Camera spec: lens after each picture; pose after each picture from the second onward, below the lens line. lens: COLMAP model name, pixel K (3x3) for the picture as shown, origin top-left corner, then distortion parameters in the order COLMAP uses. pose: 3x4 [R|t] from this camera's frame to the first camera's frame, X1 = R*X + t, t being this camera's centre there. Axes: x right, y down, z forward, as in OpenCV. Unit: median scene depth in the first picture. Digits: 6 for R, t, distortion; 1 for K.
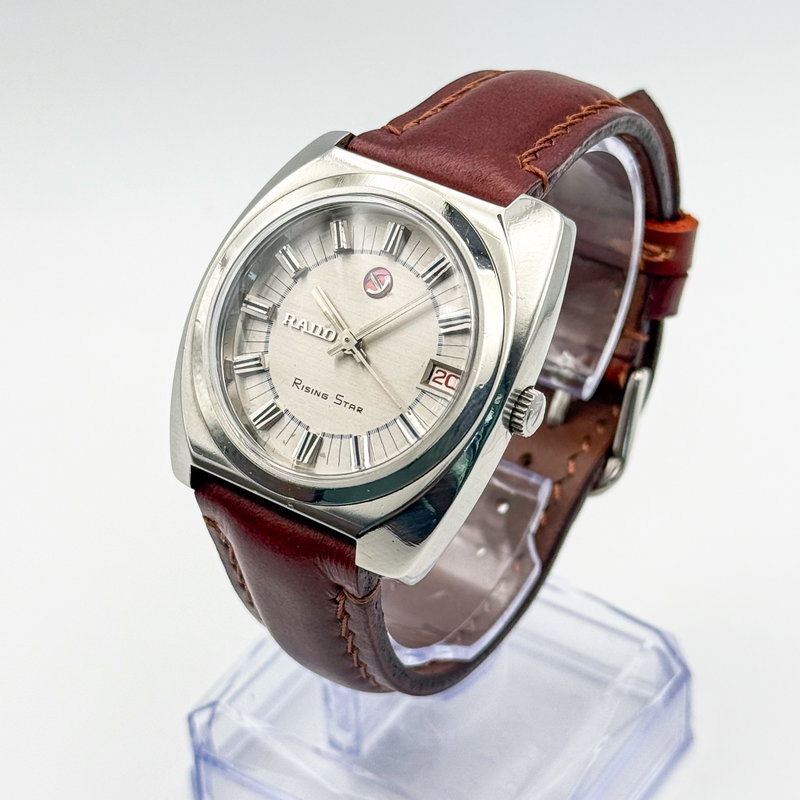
lens RADIAL K [[2058.1, 0, 399.8], [0, 2058.1, 401.6], [0, 0, 1]] dist [-0.031780, 0.000000]
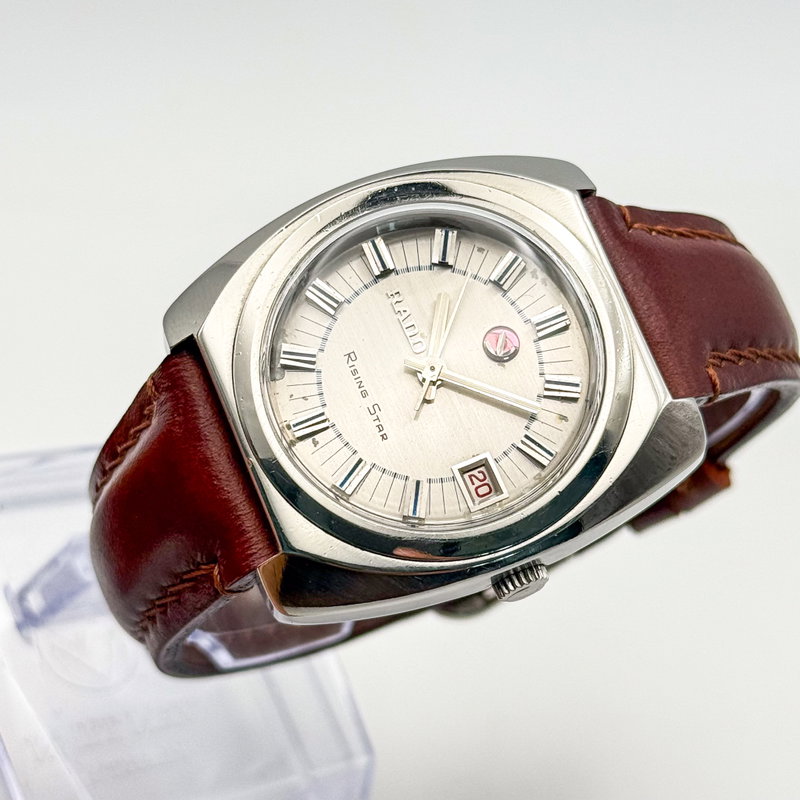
lens RADIAL K [[2058.1, 0, 394.7], [0, 2058.1, 400.9], [0, 0, 1]] dist [-0.031780, 0.000000]
pose [[0.685918, 0.702720, 0.188947, -0.184144], [-0.716514, 0.697540, 0.006853, -0.015140], [-0.126982, -0.140084, 0.981963, 0.160314]]
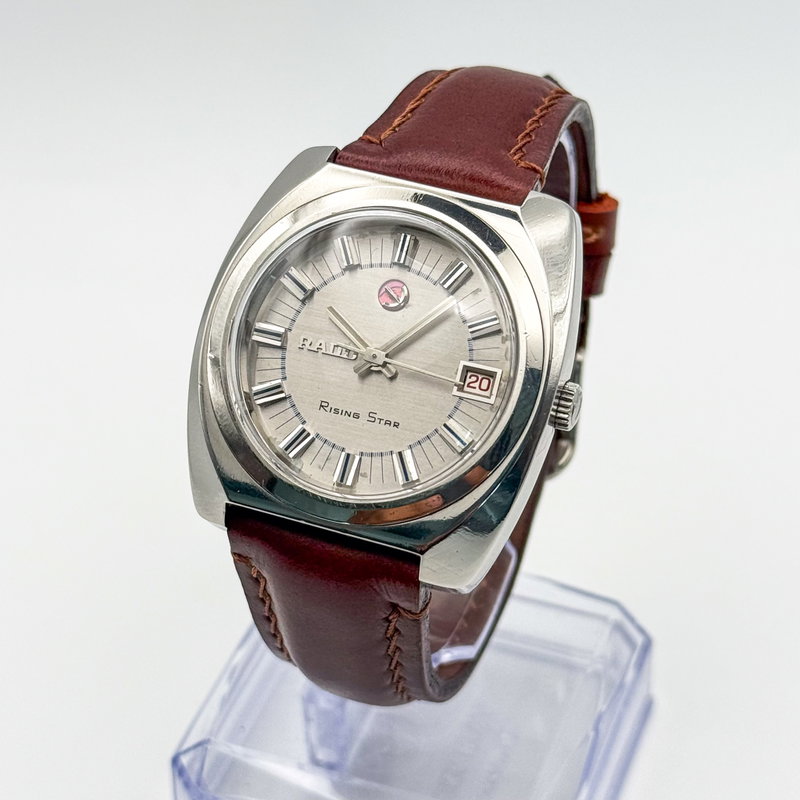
lens RADIAL K [[2058.1, 0, 400.6], [0, 2058.1, 394.9], [0, 0, 1]] dist [-0.031780, 0.000000]
pose [[0.972254, -0.123466, 0.198691, -0.207698], [0.122470, 0.992321, 0.017340, -0.026619], [-0.199306, 0.007475, 0.979909, 0.029379]]
